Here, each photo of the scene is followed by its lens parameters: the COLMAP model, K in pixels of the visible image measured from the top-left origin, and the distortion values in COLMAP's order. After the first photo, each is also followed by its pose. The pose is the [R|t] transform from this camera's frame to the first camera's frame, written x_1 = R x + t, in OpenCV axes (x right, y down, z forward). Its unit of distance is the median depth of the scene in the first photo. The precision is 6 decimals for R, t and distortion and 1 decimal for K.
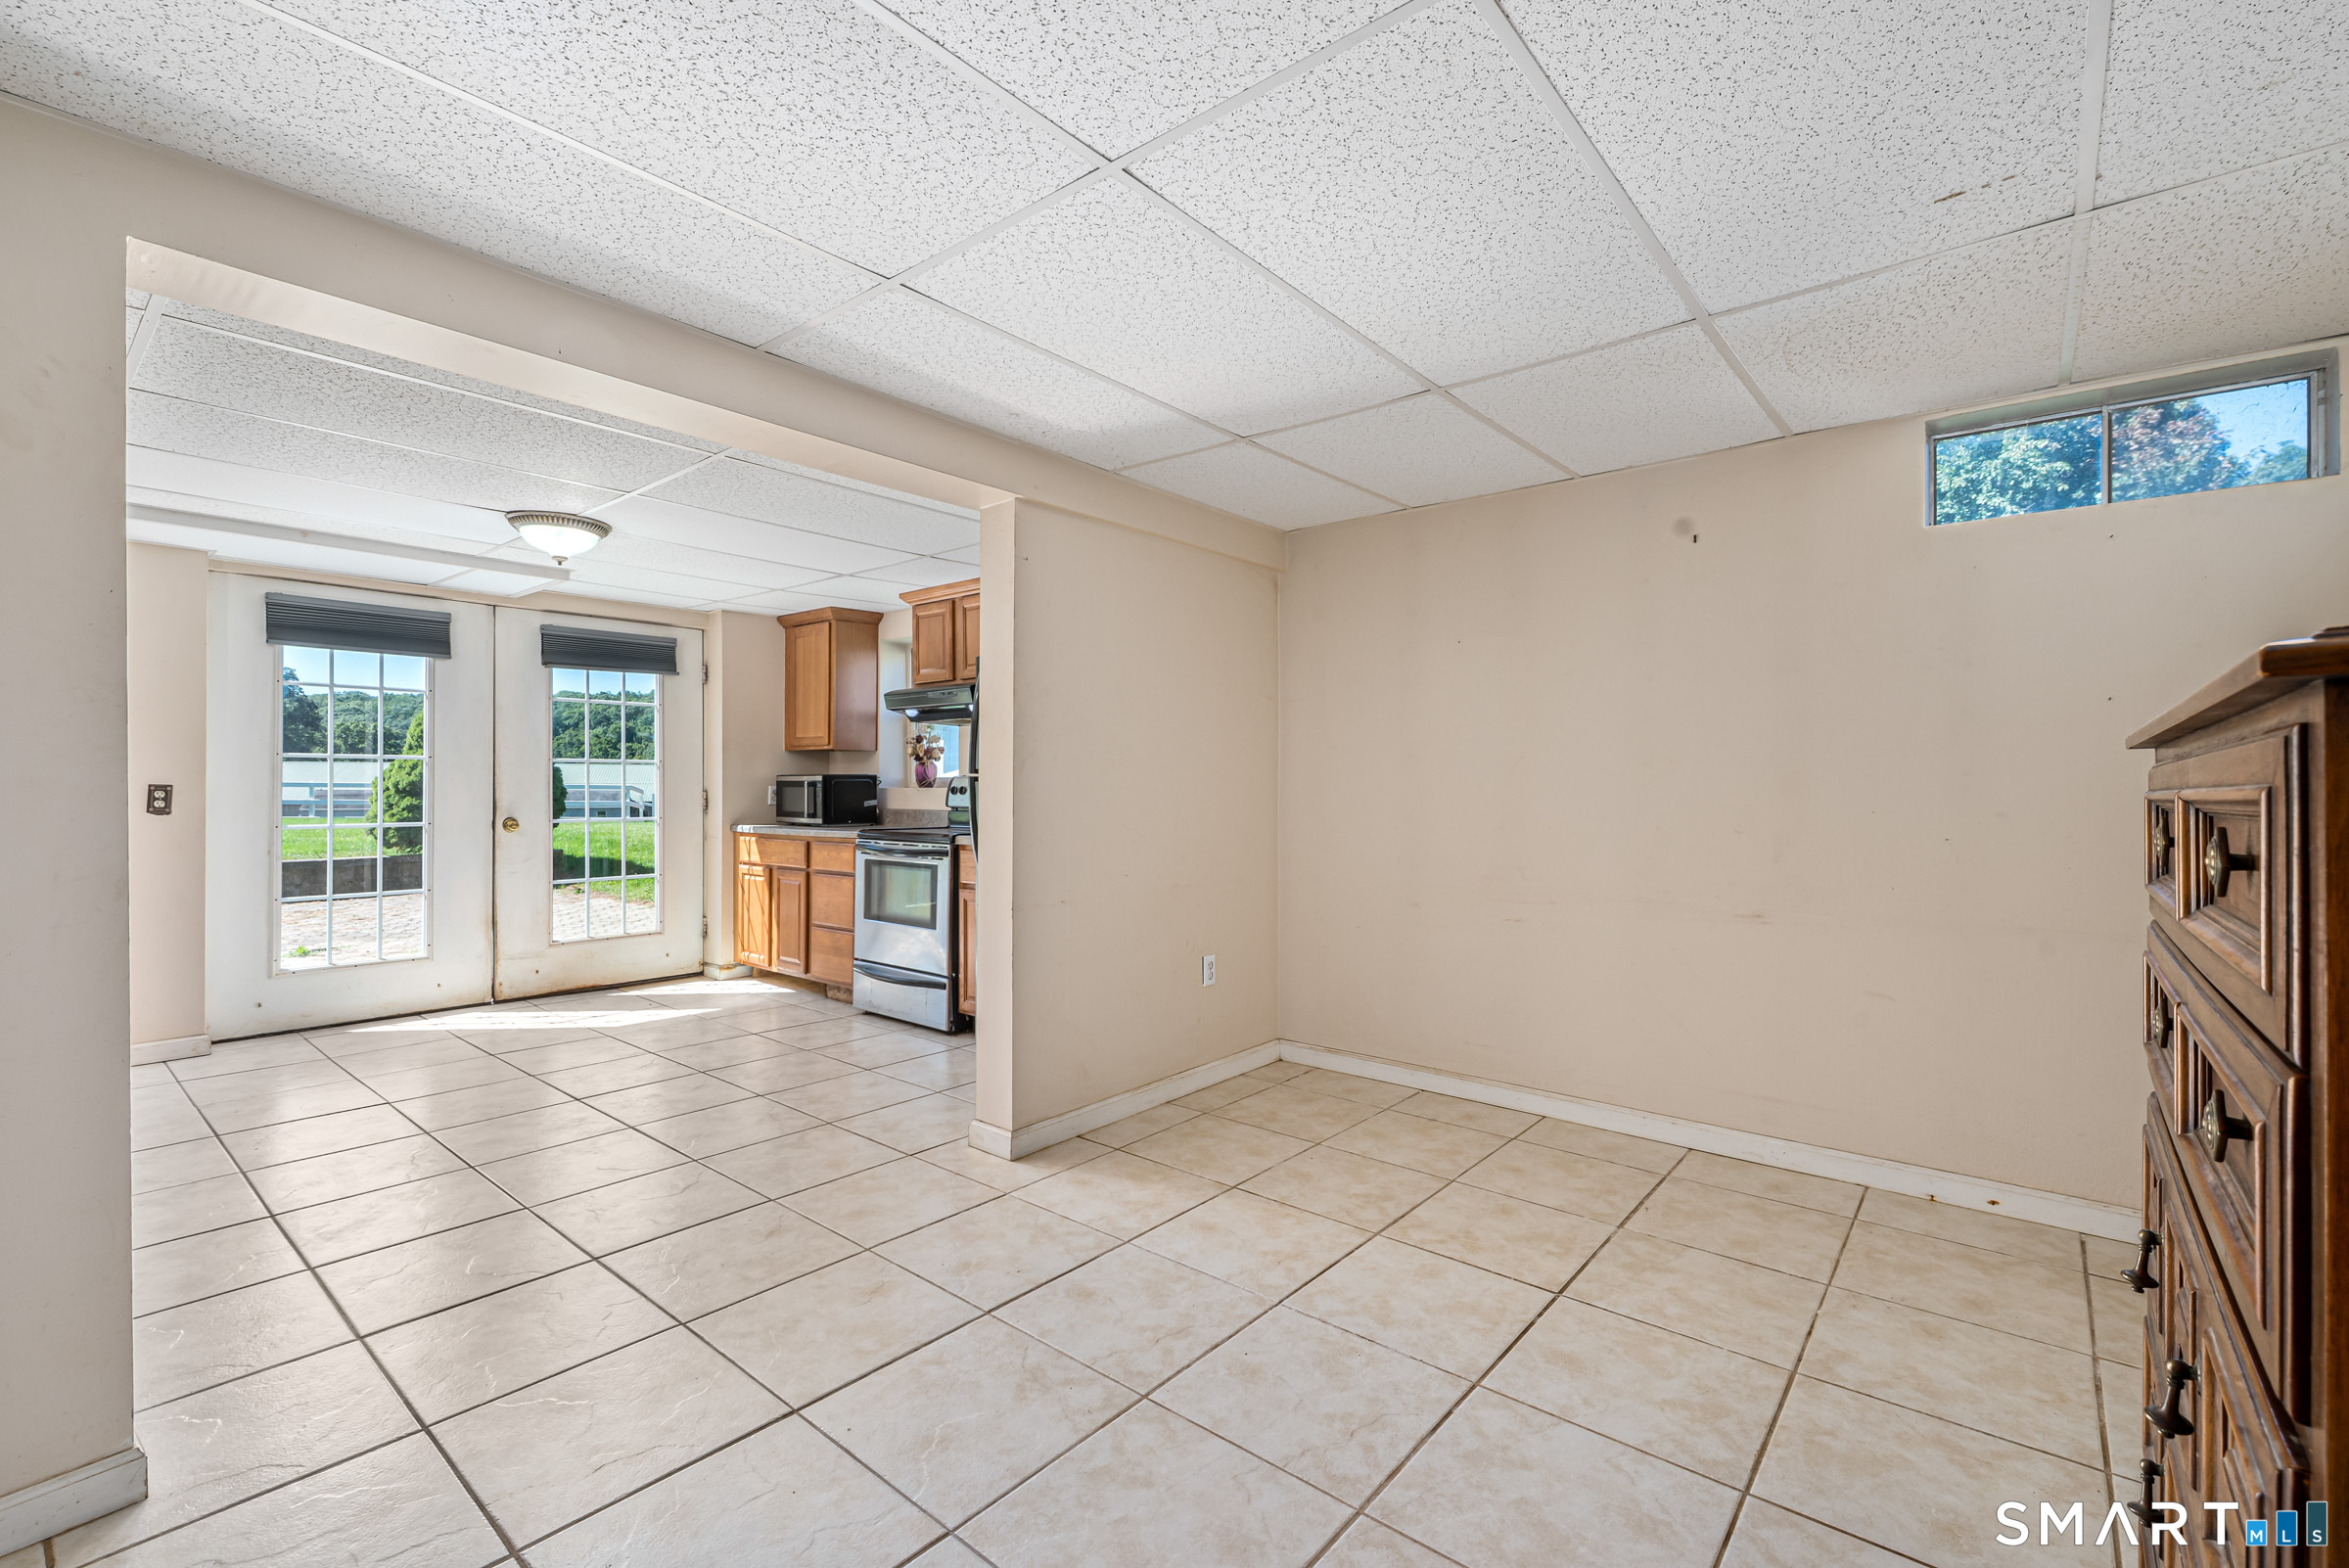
lens RADIAL K [[1019.1, 0, 1154.3], [0, 1019.1, 783.8], [0, 0, 1]] dist [0.002401, -0.000387]
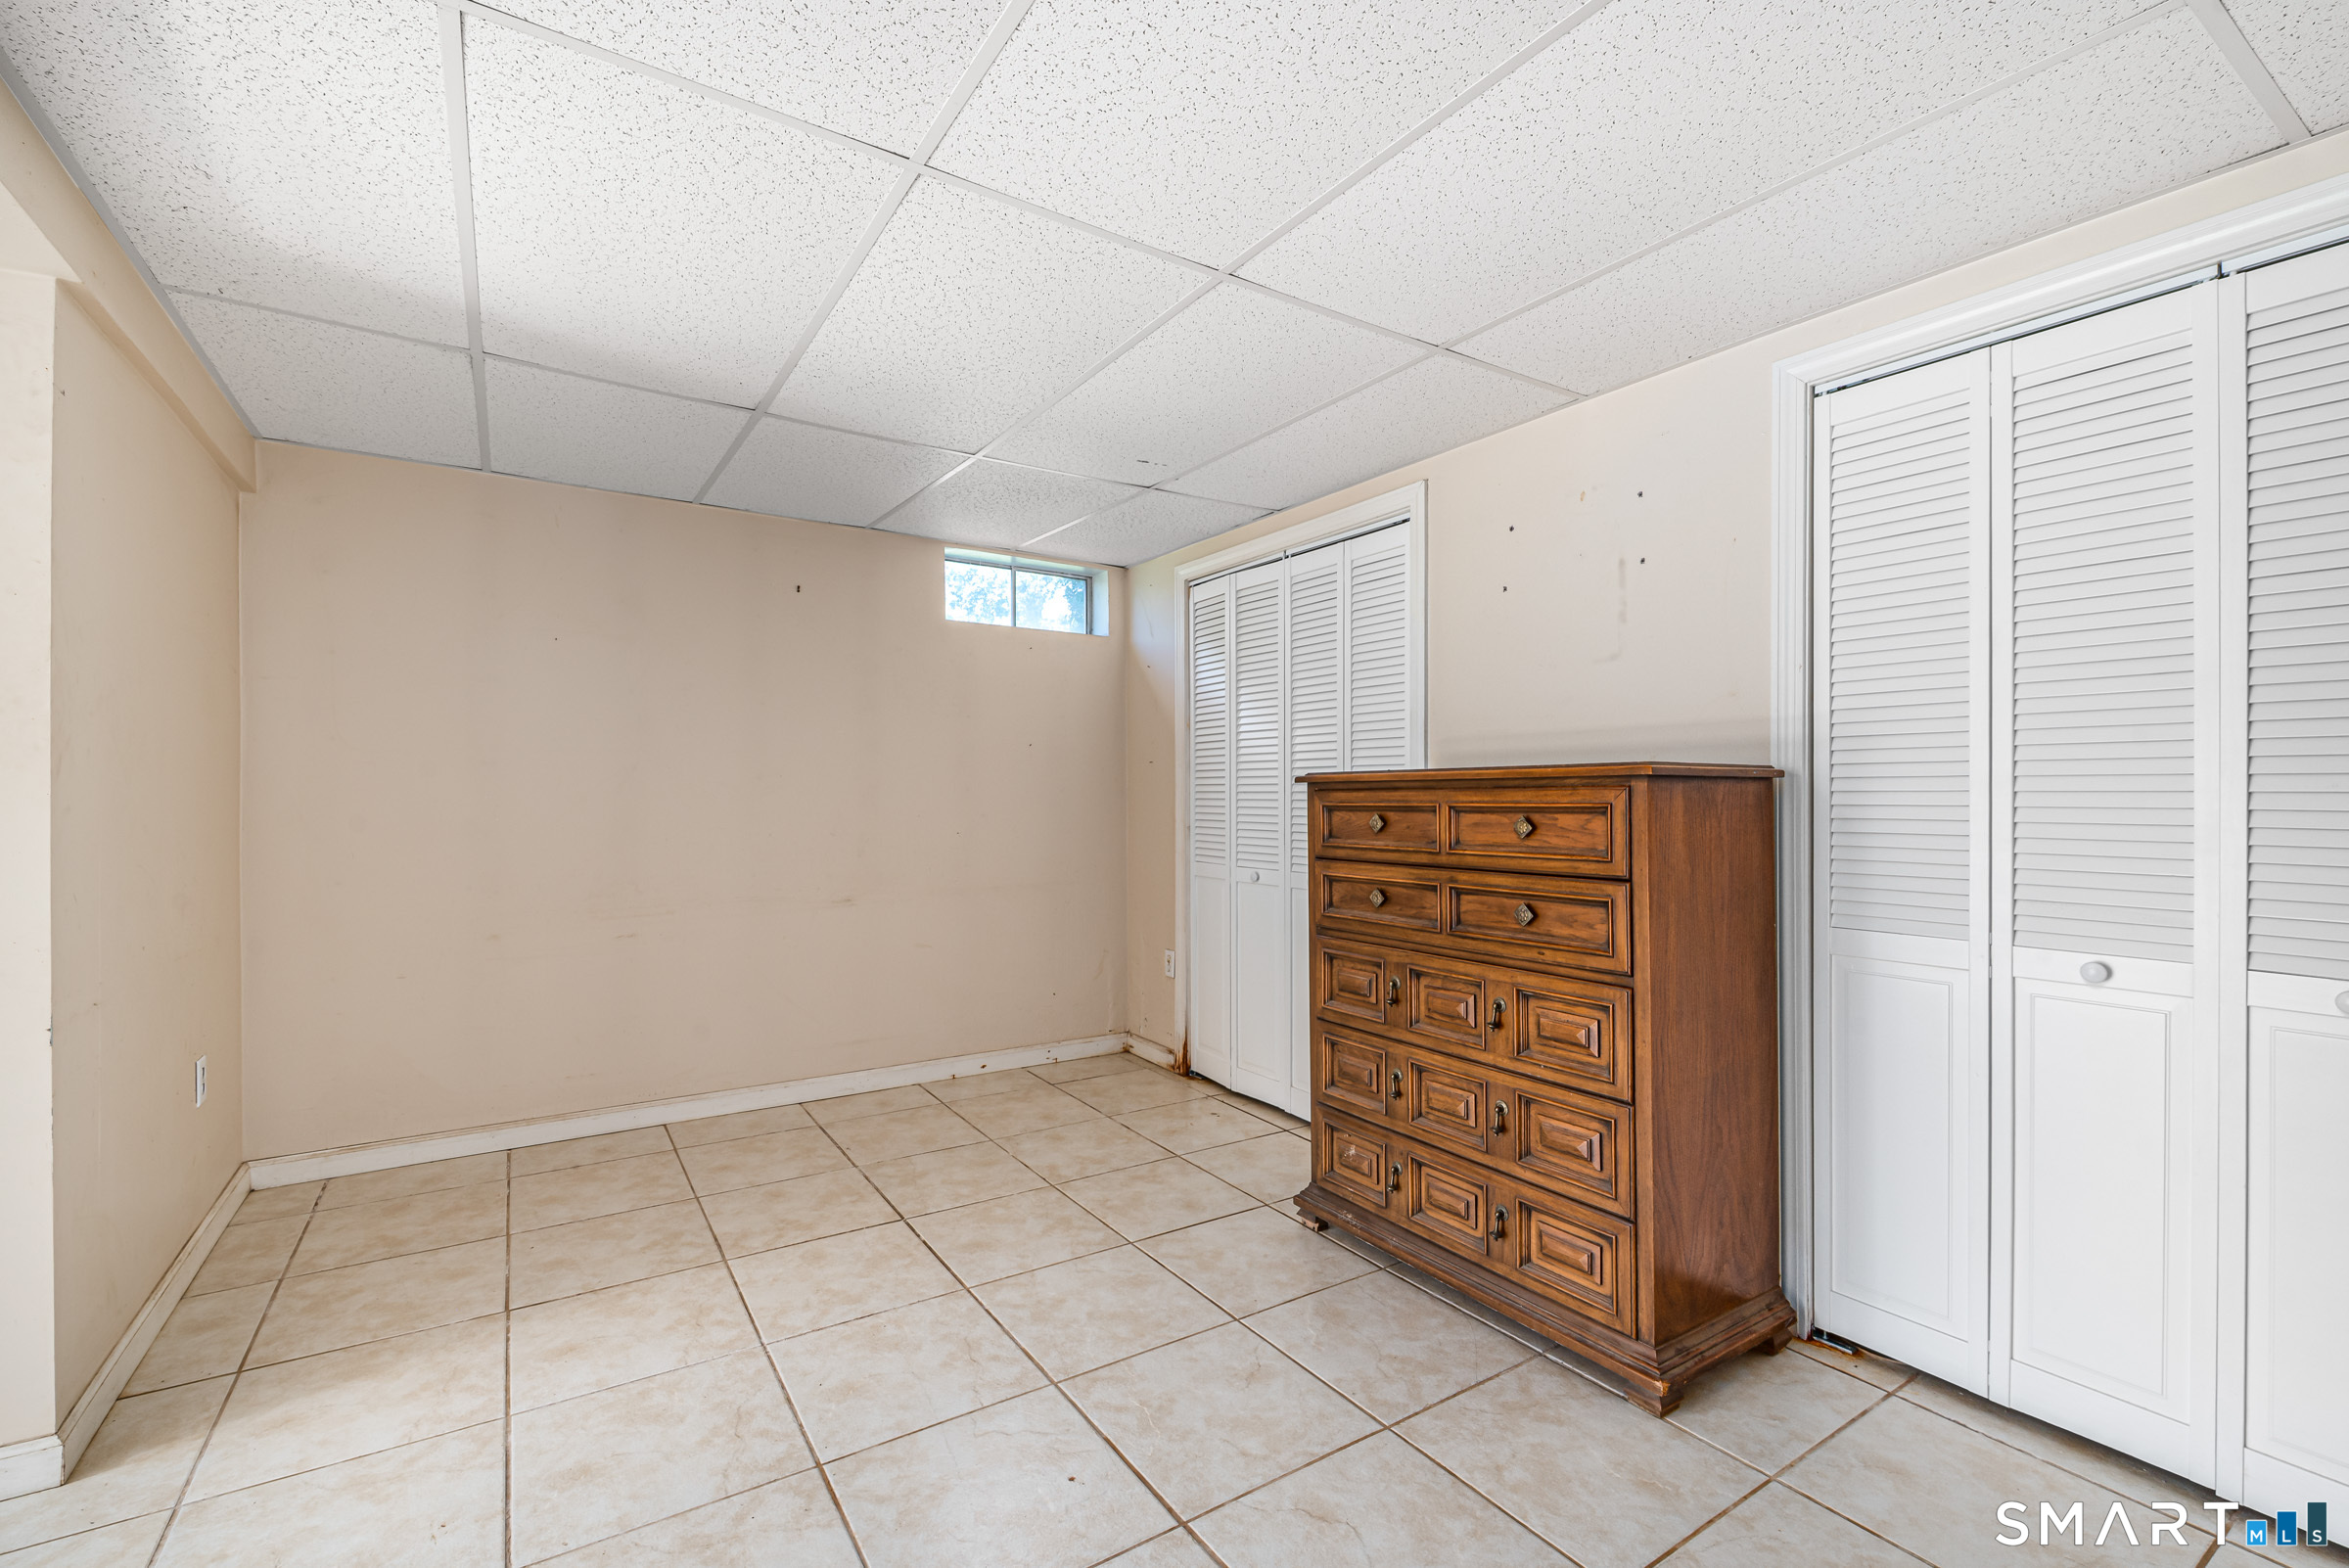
lens RADIAL K [[1019.1, 0, 1154.3], [0, 1019.1, 783.8], [0, 0, 1]] dist [0.002401, -0.000387]
pose [[0.283292, 0.003998, 0.959025, -0.332914], [0.001637, 0.999988, -0.004653, -0.004004], [-0.959032, 0.002888, 0.283282, 0.183914]]
